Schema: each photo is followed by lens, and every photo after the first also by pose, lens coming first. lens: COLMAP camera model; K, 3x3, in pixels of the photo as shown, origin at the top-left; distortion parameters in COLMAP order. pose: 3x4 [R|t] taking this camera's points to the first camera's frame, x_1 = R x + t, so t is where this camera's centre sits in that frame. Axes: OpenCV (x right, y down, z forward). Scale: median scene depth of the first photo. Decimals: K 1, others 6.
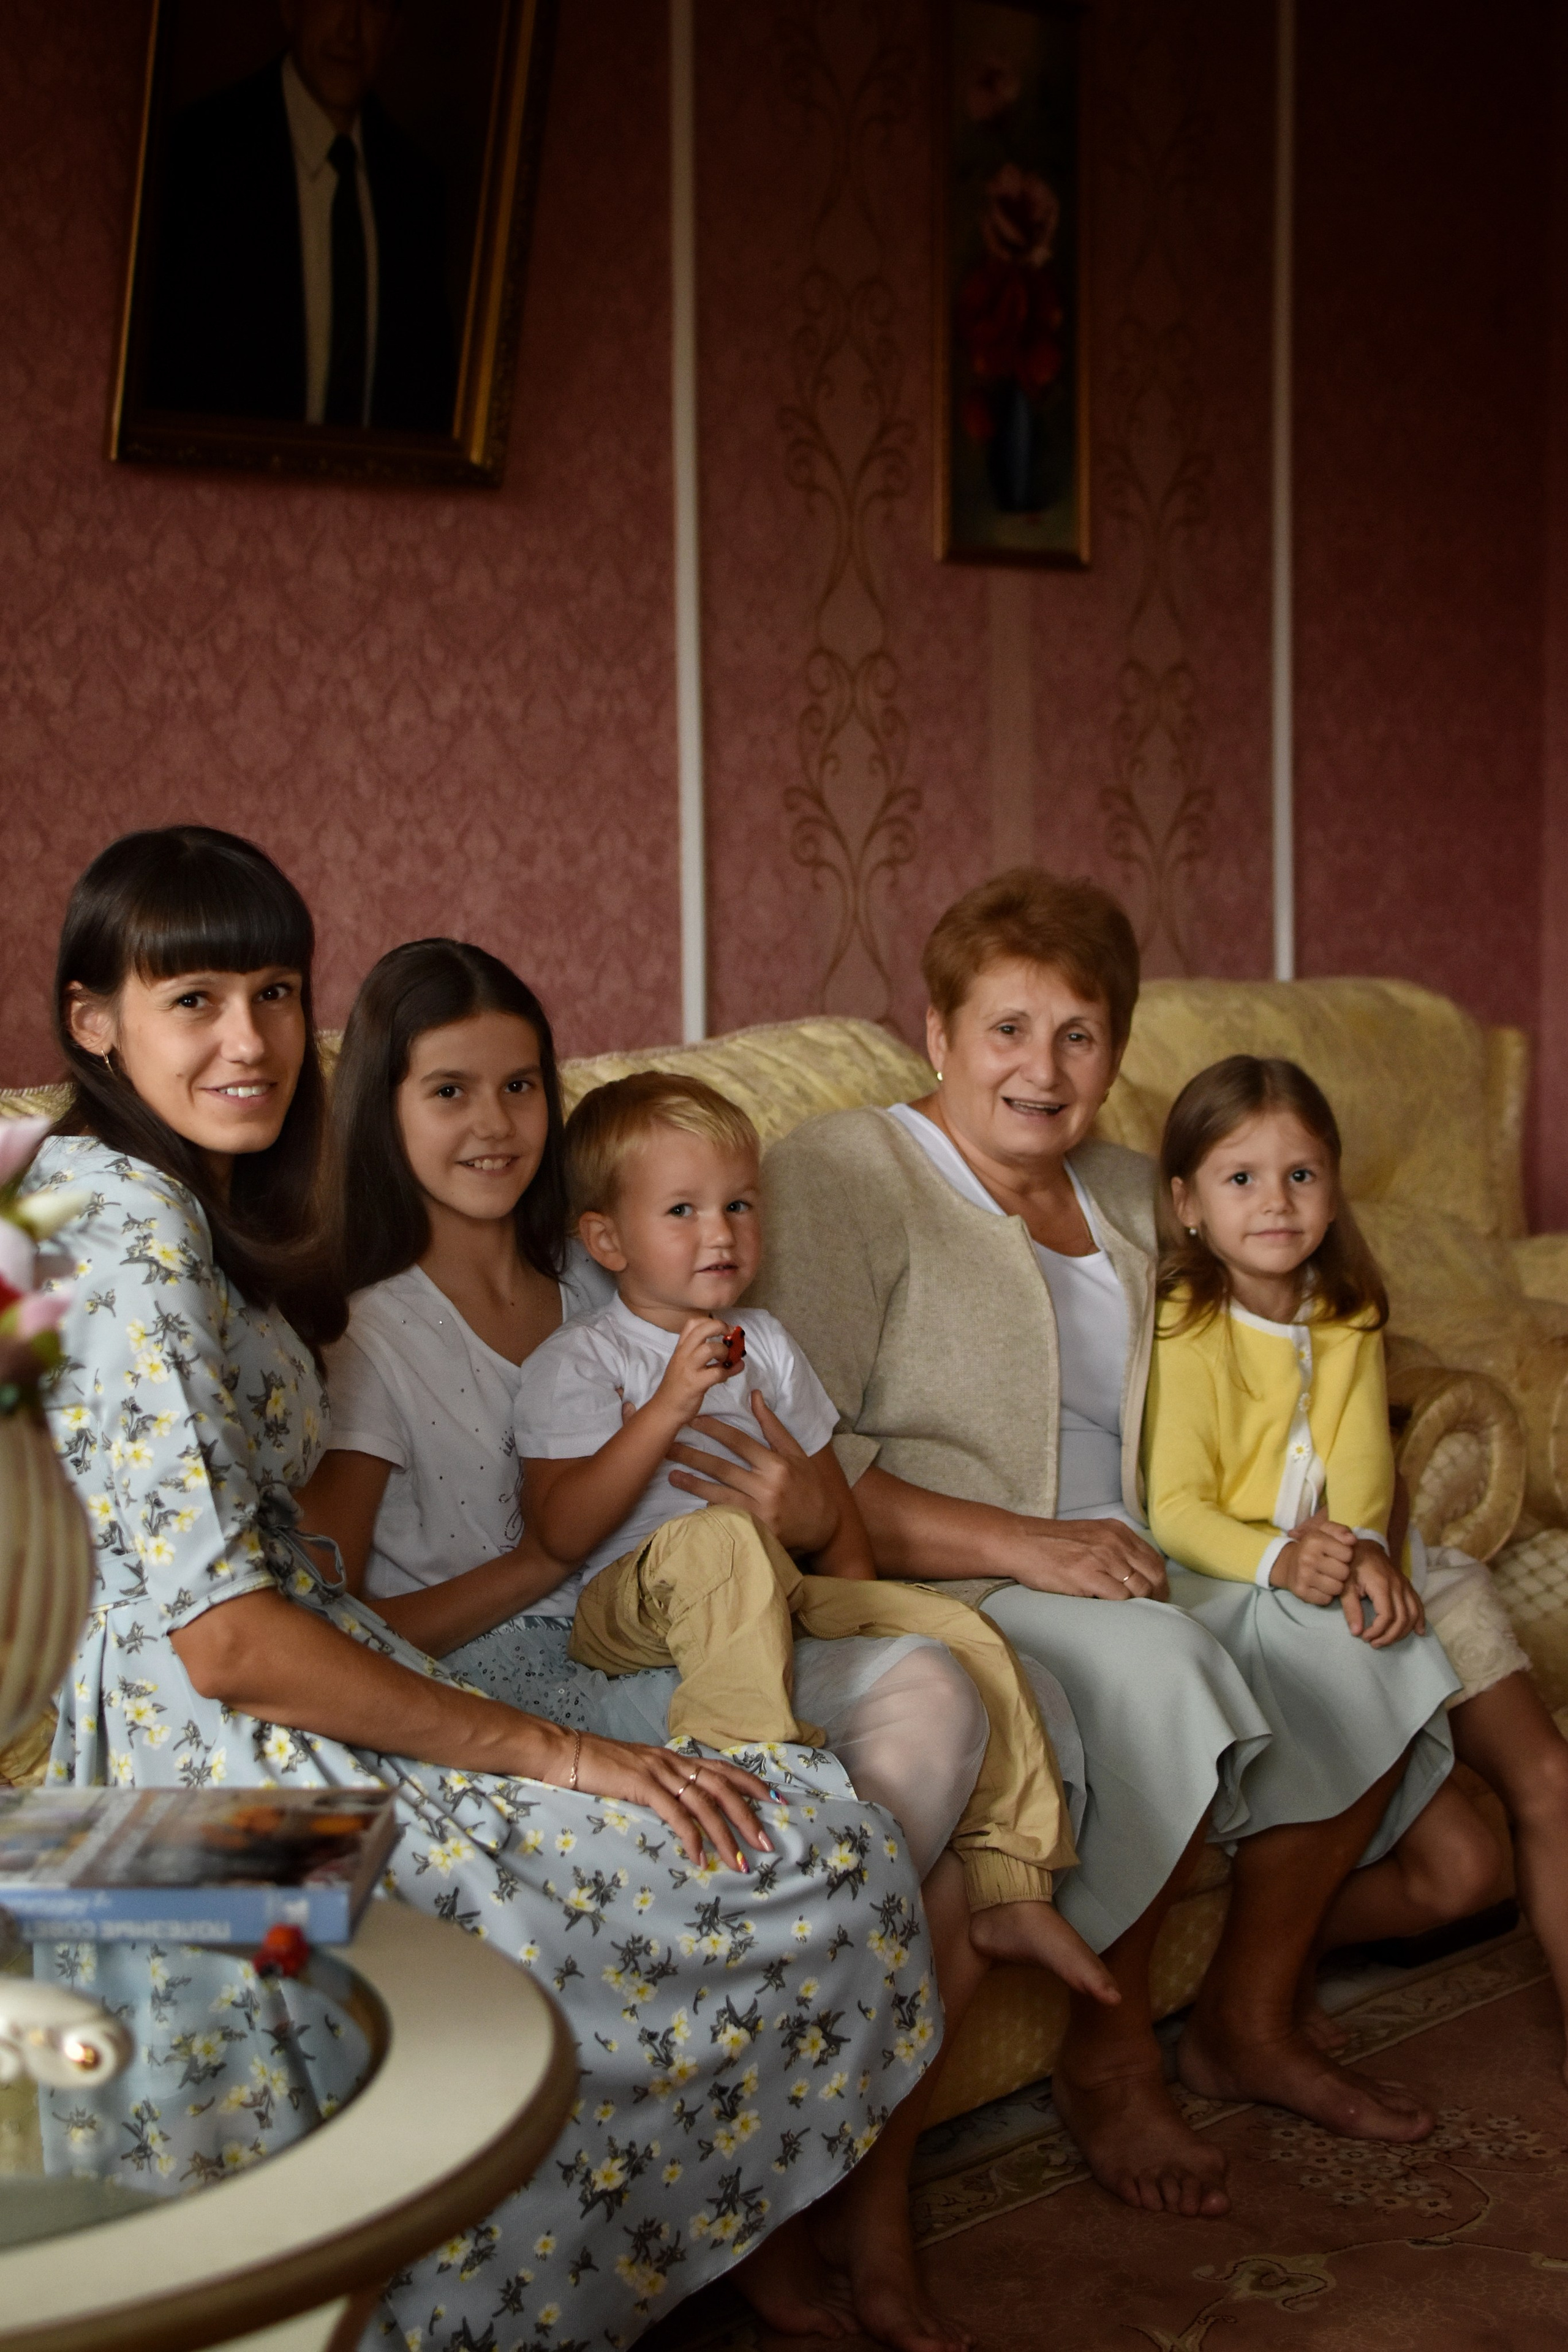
lens RADIAL K [[3571.7, 0, 725.1], [0, 3571.7, 1246.5], [0, 0, 1]] dist [-0.037248, 0.081516]
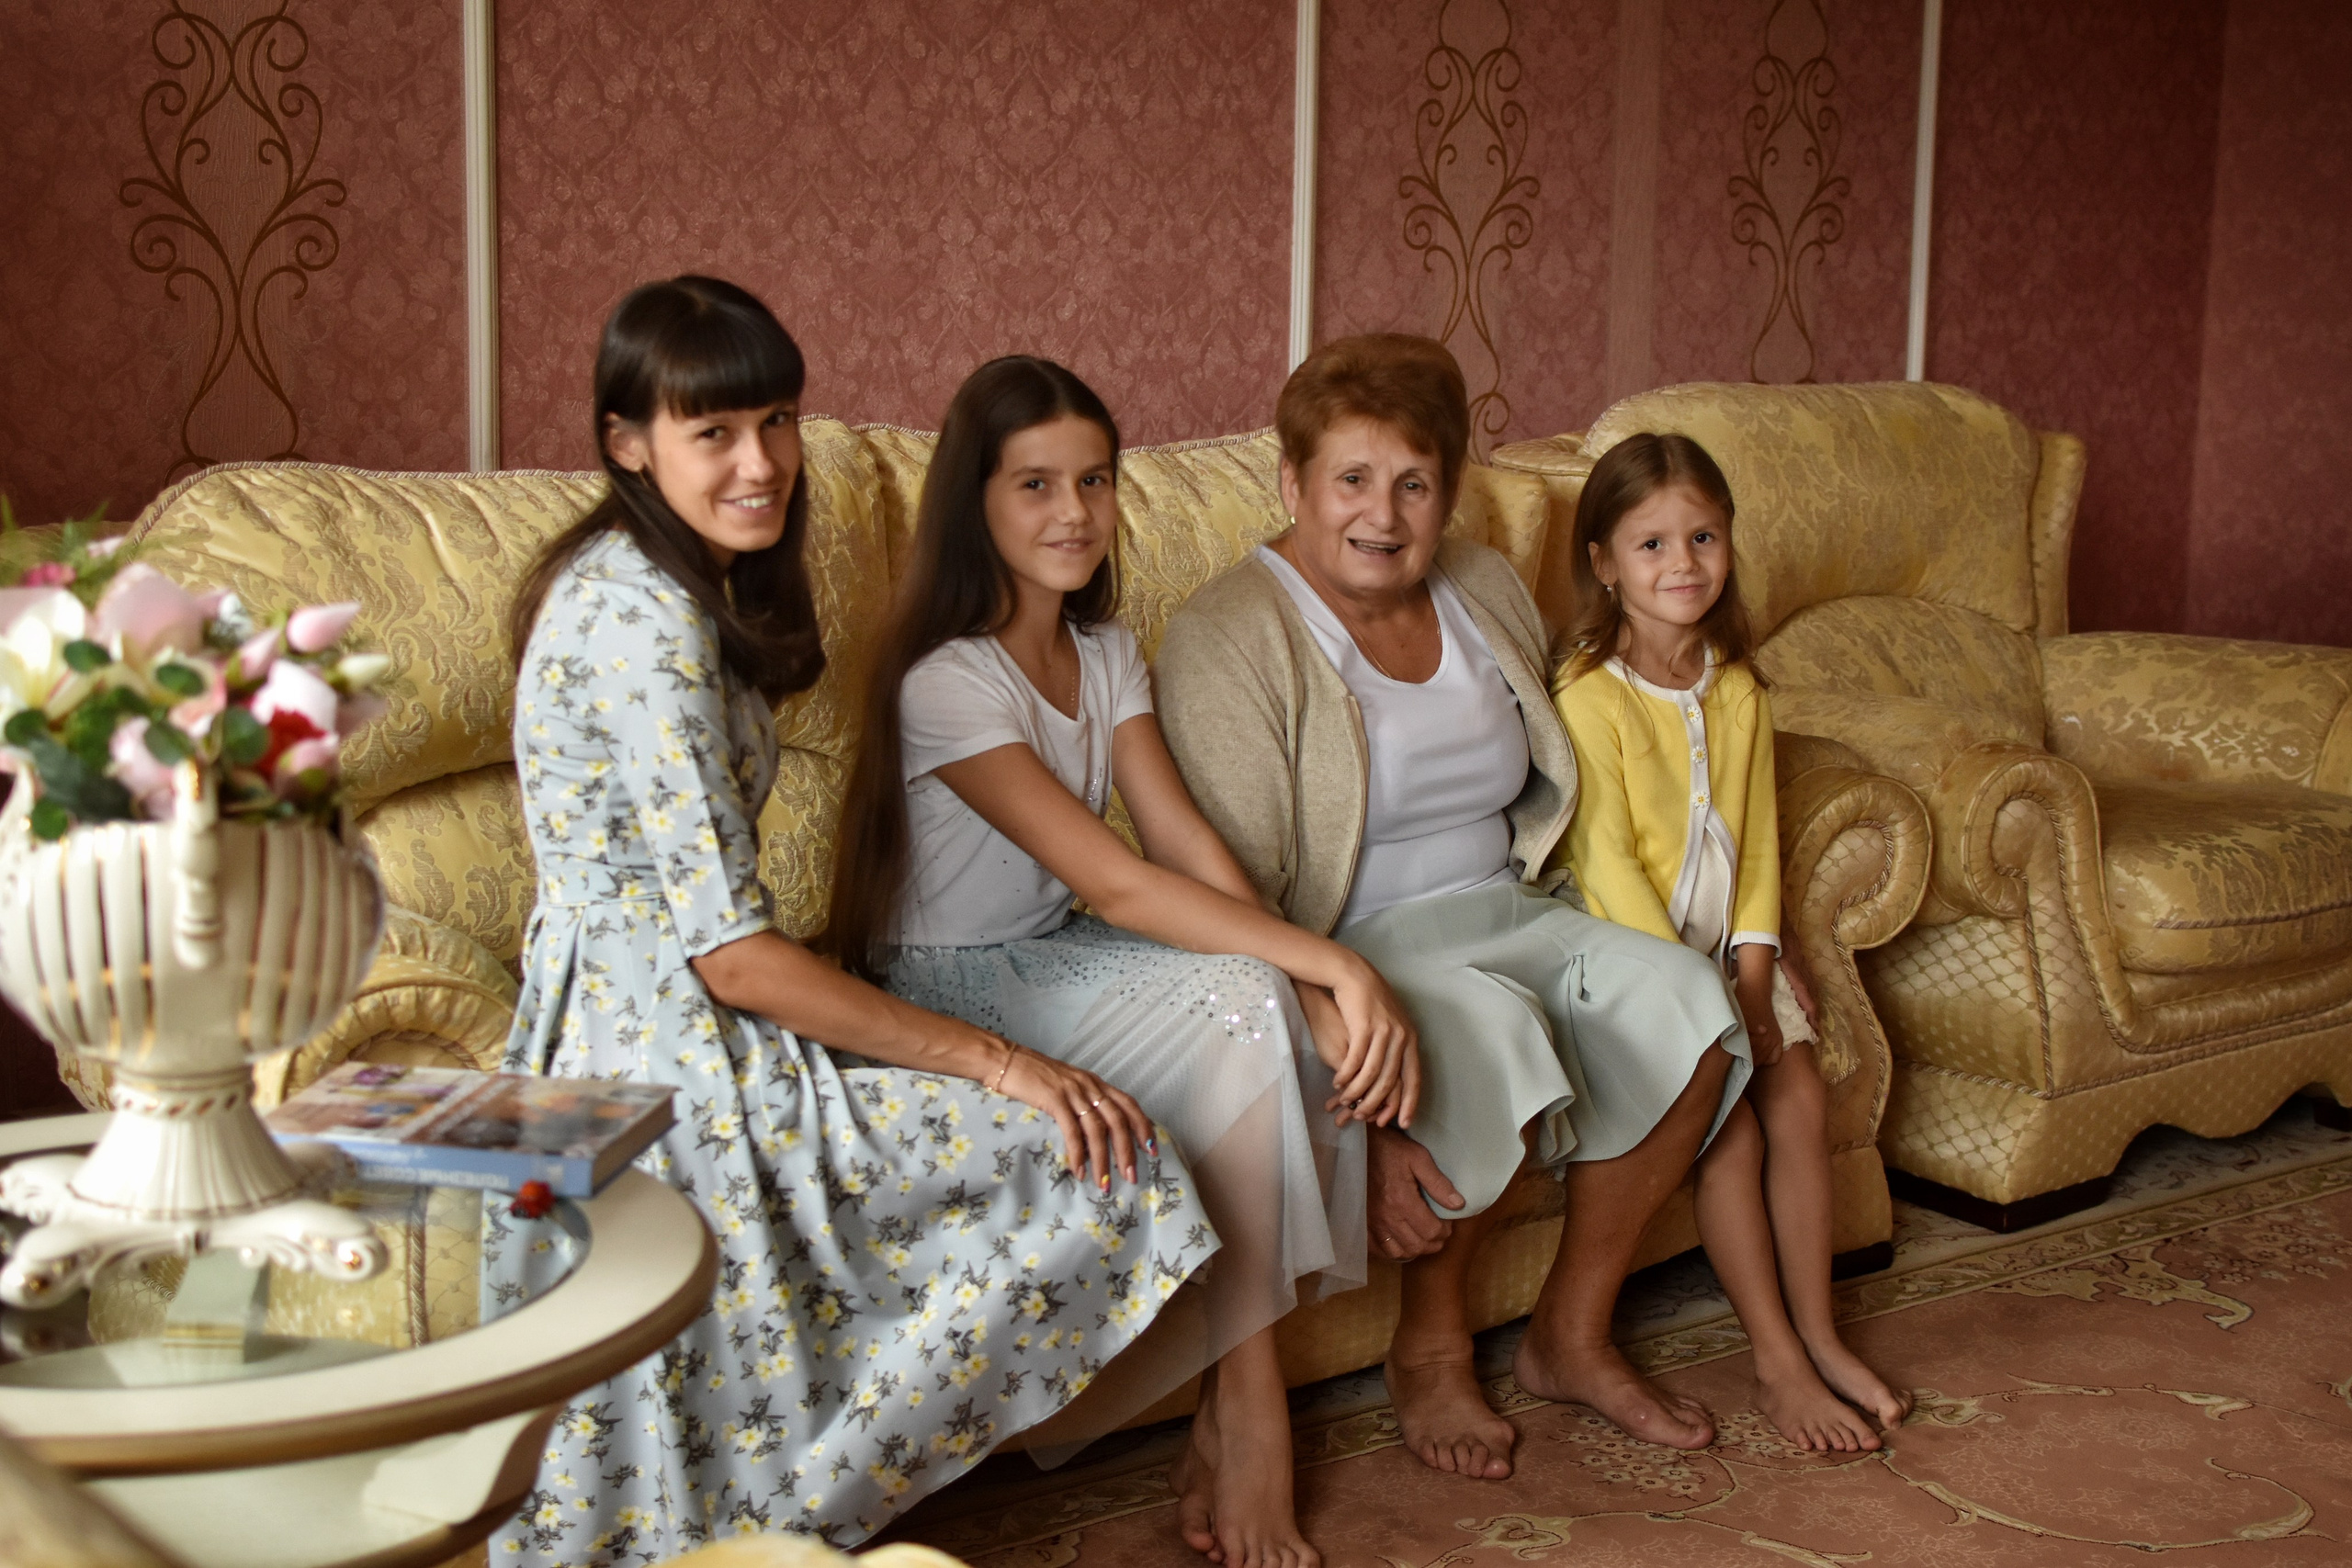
lens RADIAL K [[3769.8, 0, 1176.0], [0, 3769.8, 784.0], [0, 0, 1]] dist [-0.050211, 0.043843]
pose [[0.989902, 0.058720, -0.129022, 0.118179], [-0.048926, 0.995767, 0.077811, -0.034728], [0.133045, -0.070713, 0.988584, -0.156067]]
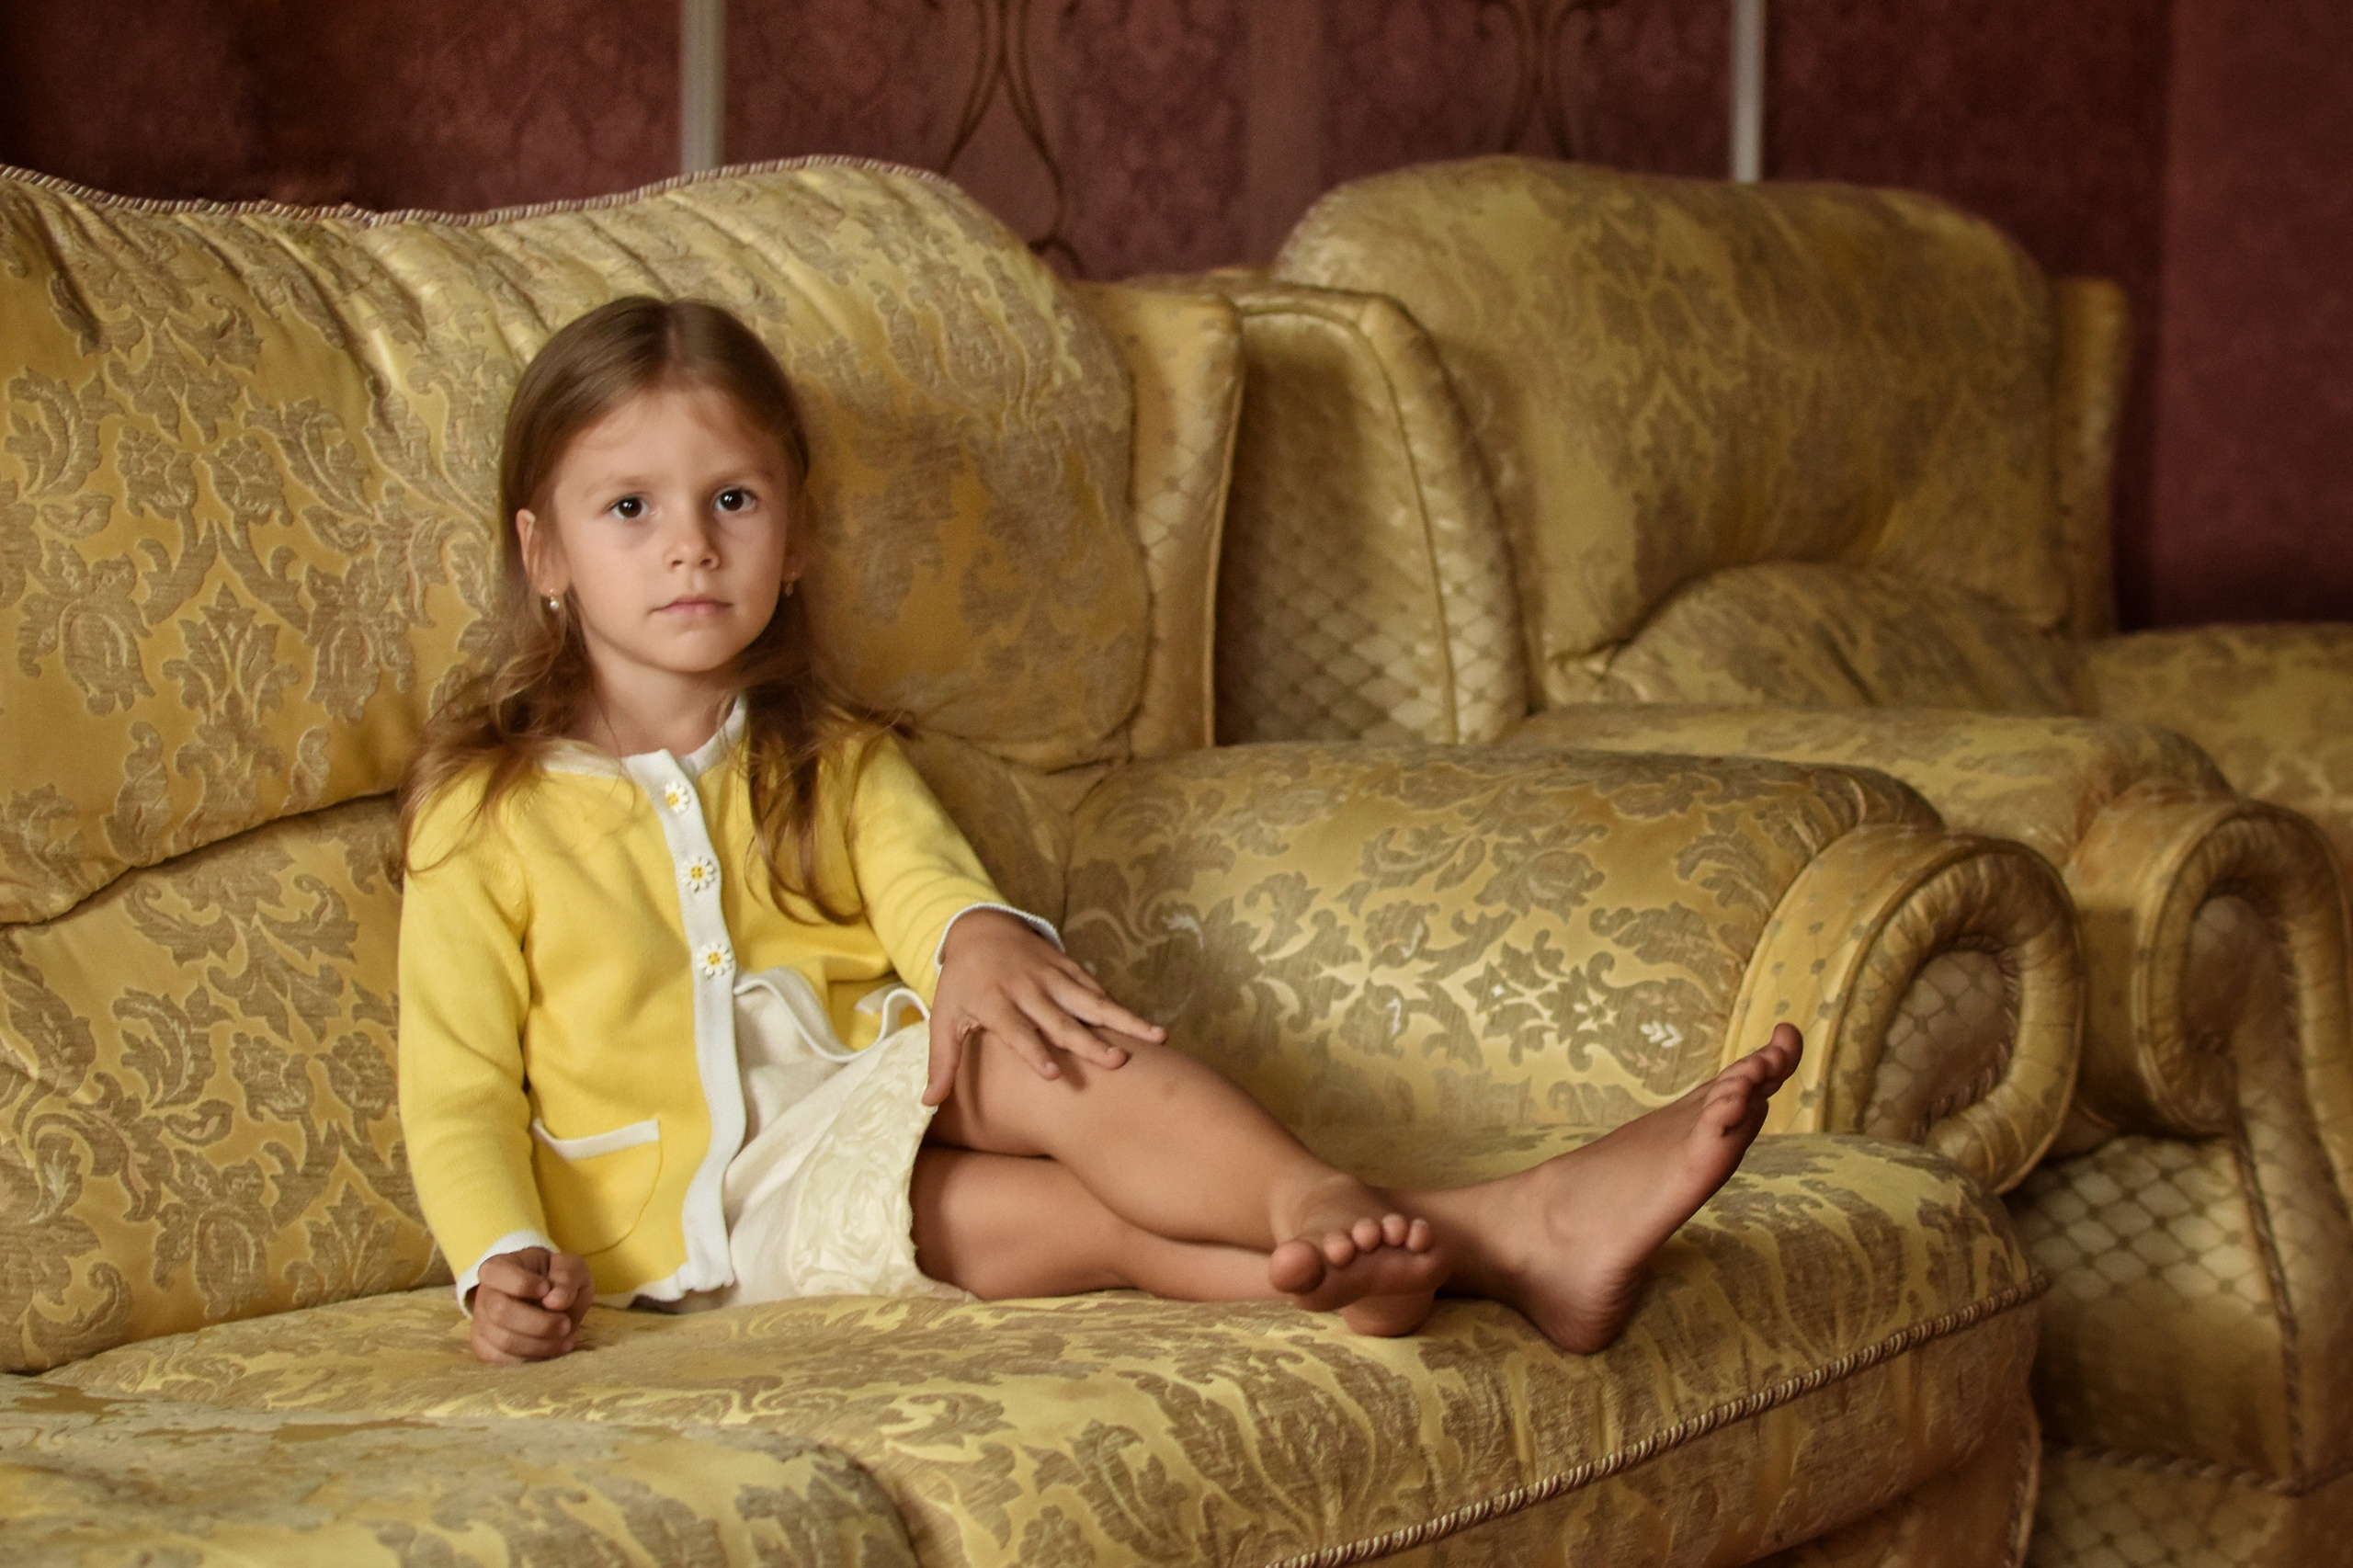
lens RADIAL K [[4751.5, 0, 1405.9], [0, 4751.5, 786.5], [0, 0, 1]] dist [0.499614, -6.081279]
pose [[0.997263, 0.027536, 0.068619, 0.058922], [-0.028465, 0.999515, 0.012609, 0.016868], [-0.068238, -0.014528, 0.997563, 0.234987]]
